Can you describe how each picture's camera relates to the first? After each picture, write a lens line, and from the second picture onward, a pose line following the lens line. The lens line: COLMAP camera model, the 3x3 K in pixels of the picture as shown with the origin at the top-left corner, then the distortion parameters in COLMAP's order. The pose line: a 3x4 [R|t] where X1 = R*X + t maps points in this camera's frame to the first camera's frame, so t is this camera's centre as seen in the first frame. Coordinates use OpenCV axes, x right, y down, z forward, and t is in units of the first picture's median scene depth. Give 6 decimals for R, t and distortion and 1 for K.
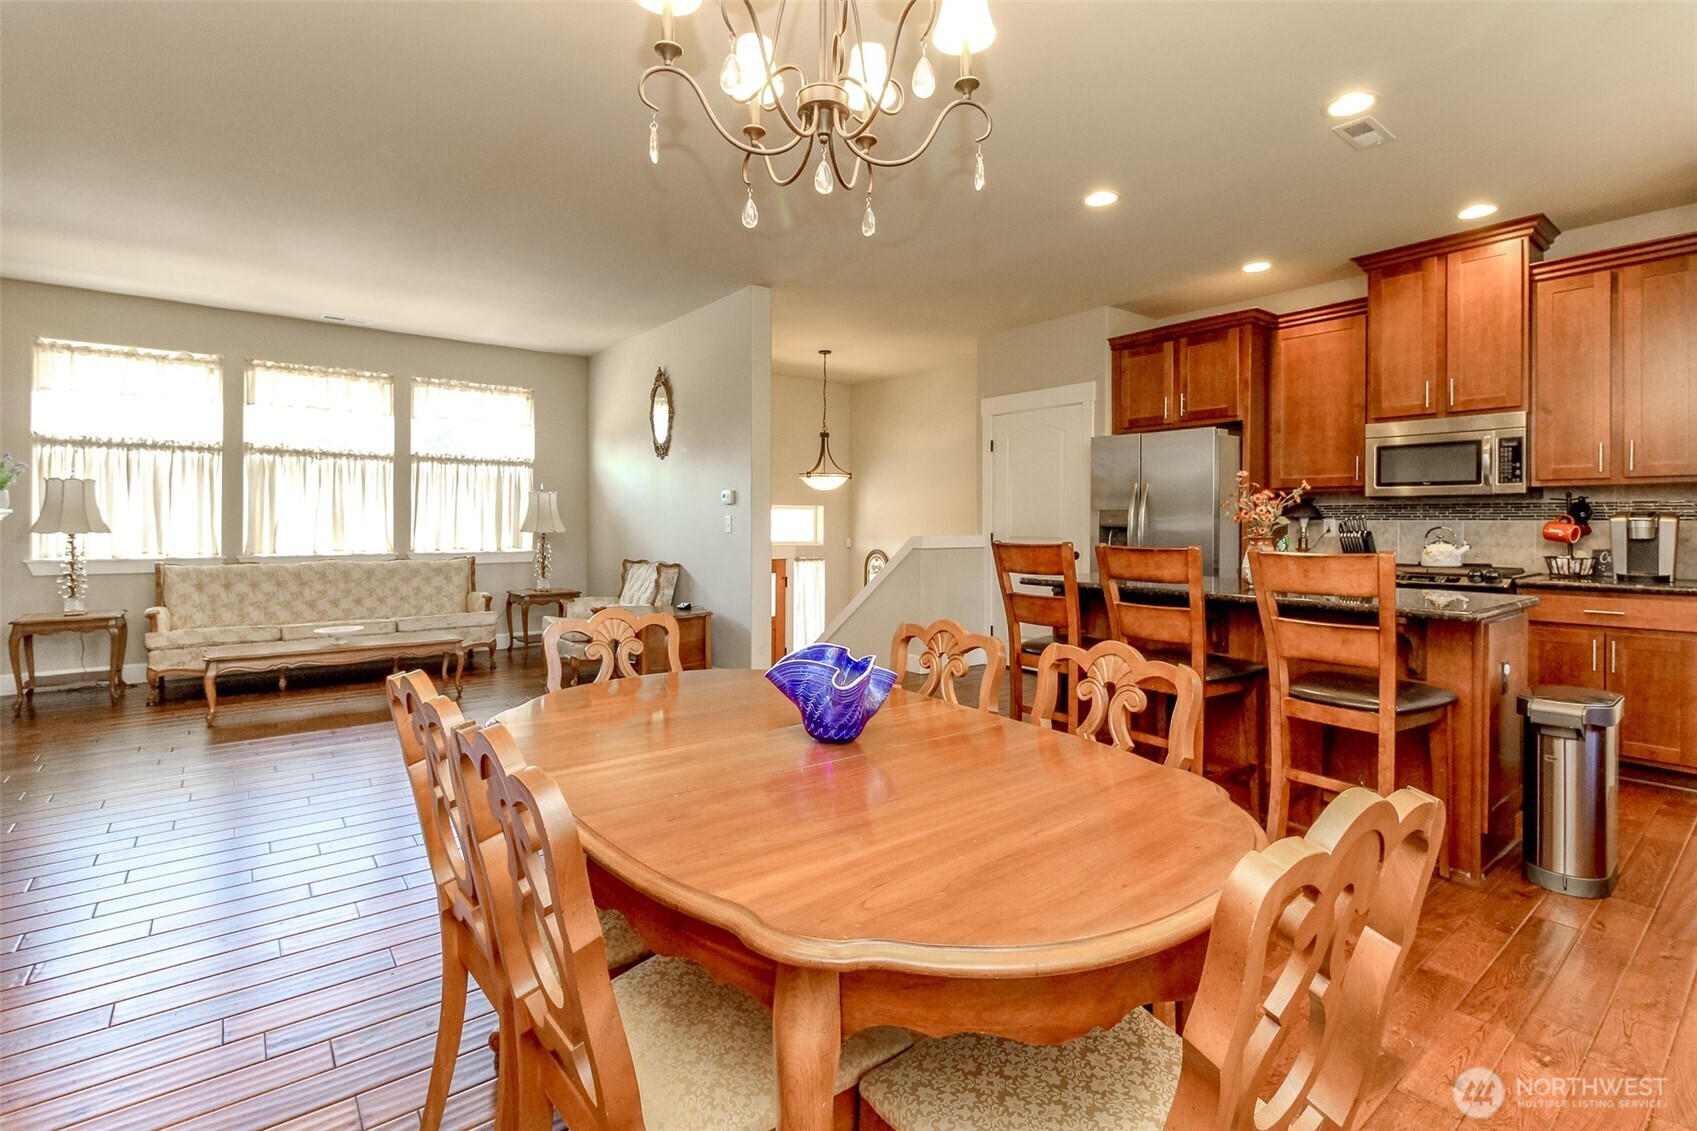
lens RADIAL K [[792.3, 0, 850.6], [0, 792.3, 532.0], [0, 0, 1]] dist [-0.000016, -0.000003]
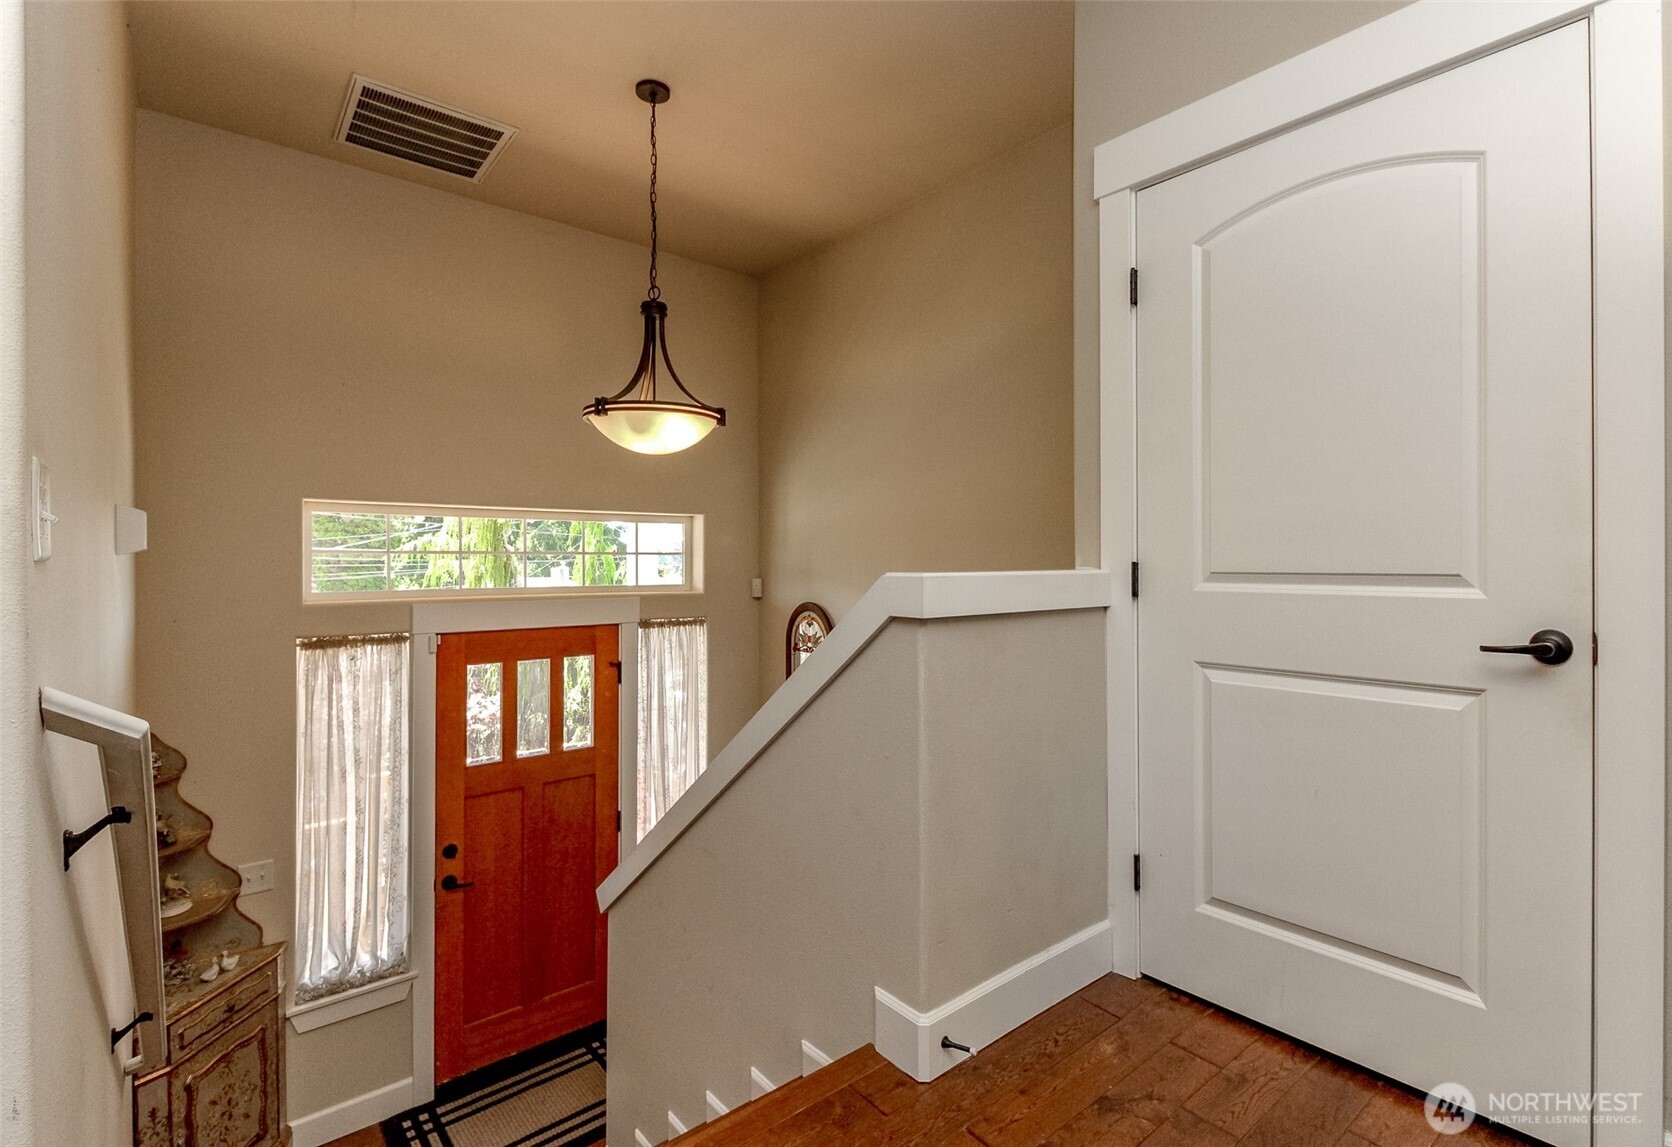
lens RADIAL K [[788.9, 0, 836.0], [0, 788.9, 573.5], [0, 0, 1]] dist [0.000069, -0.000002]
pose [[0.999547, -0.010058, 0.028349, 0.036036], [0.010078, 0.999949, -0.000541, 0.005154], [-0.028342, 0.000826, 0.999598, 0.522327]]
